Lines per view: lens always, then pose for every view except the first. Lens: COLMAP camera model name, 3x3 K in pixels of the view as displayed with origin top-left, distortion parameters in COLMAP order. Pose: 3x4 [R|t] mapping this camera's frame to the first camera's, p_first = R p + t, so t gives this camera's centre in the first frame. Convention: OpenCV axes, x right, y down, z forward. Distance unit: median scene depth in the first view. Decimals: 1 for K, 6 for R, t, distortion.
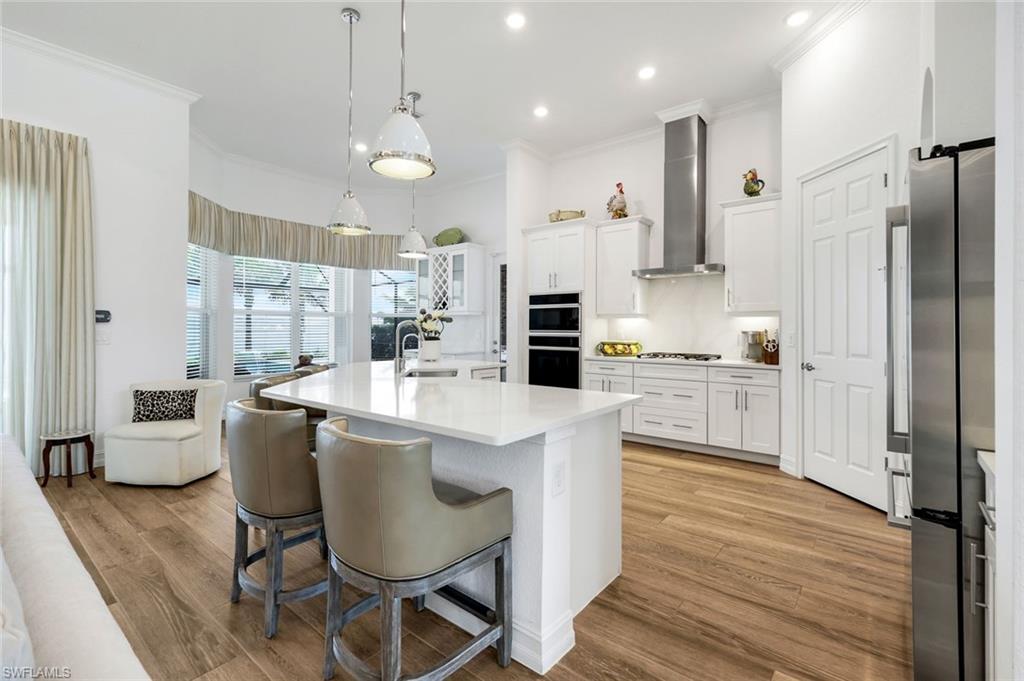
lens RADIAL K [[452.5, 0, 512.9], [0, 452.5, 338.1], [0, 0, 1]] dist [0.000816, 0.000185]
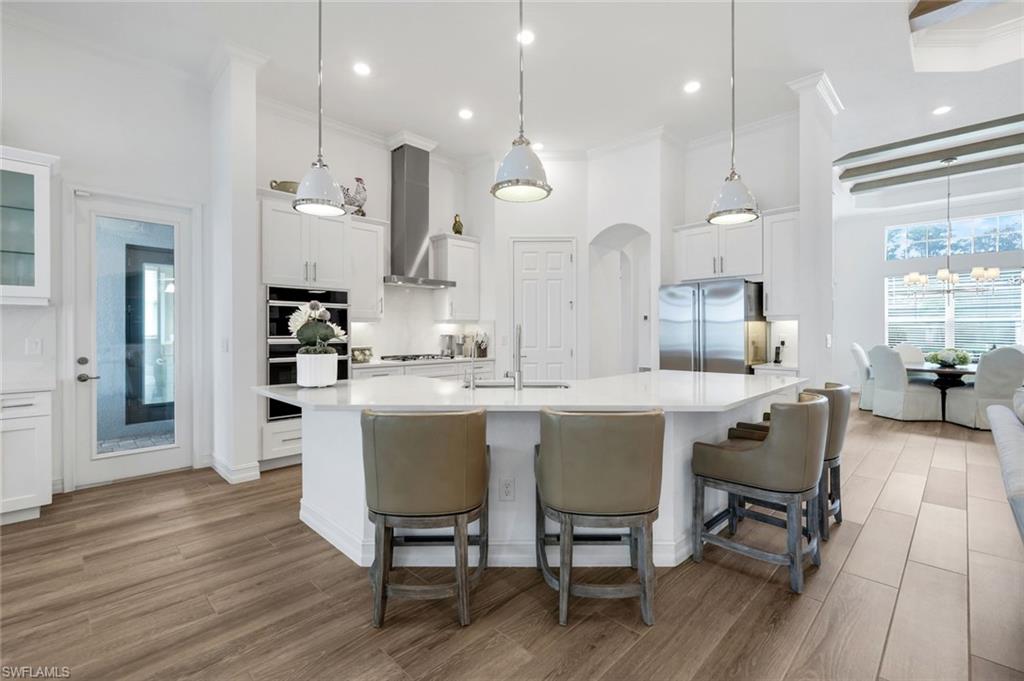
lens RADIAL K [[452.5, 0, 509.8], [0, 452.5, 334.0], [0, 0, 1]] dist [0.000816, 0.000185]
pose [[0.115101, -0.004658, 0.993343, -0.779372], [0.024602, 0.999696, 0.001838, -0.015425], [-0.993049, 0.024227, 0.115181, 0.689893]]
